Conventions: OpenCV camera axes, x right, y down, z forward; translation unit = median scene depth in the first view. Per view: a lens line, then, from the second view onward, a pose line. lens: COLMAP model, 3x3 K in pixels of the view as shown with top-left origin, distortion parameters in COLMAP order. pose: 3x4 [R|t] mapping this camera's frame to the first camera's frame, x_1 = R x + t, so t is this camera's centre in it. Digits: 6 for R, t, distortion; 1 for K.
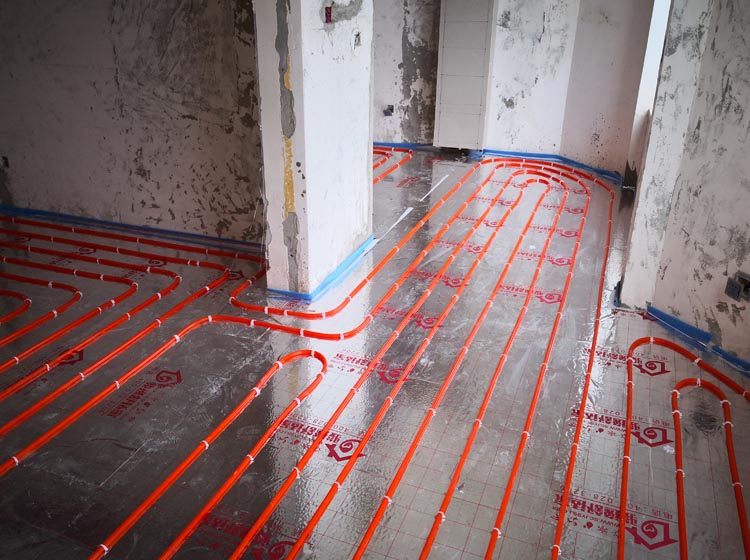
lens RADIAL K [[661.8, 0, 377.9], [0, 661.8, 285.5], [0, 0, 1]] dist [-0.002826, -0.012054]
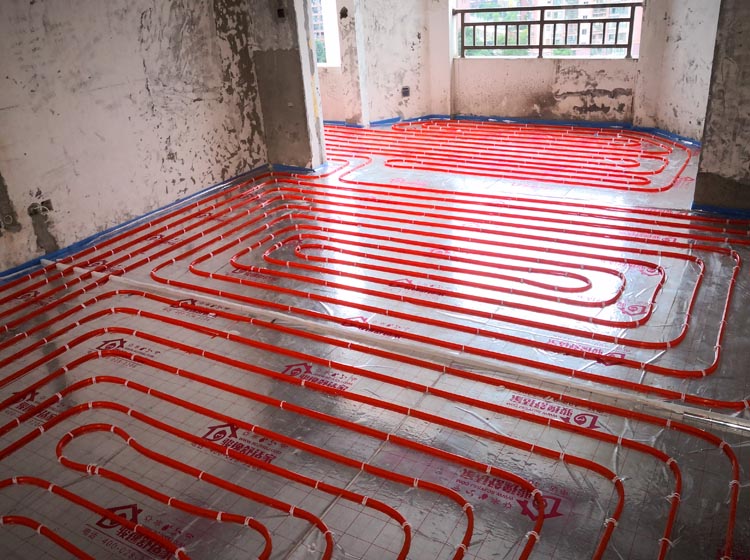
lens RADIAL K [[661.8, 0, 378.0], [0, 661.8, 278.6], [0, 0, 1]] dist [-0.002826, -0.012054]
pose [[0.178503, -0.440781, 0.879687, -1.656511], [0.469505, 0.823855, 0.317535, -0.213215], [-0.864697, 0.356336, 0.354010, 0.315420]]
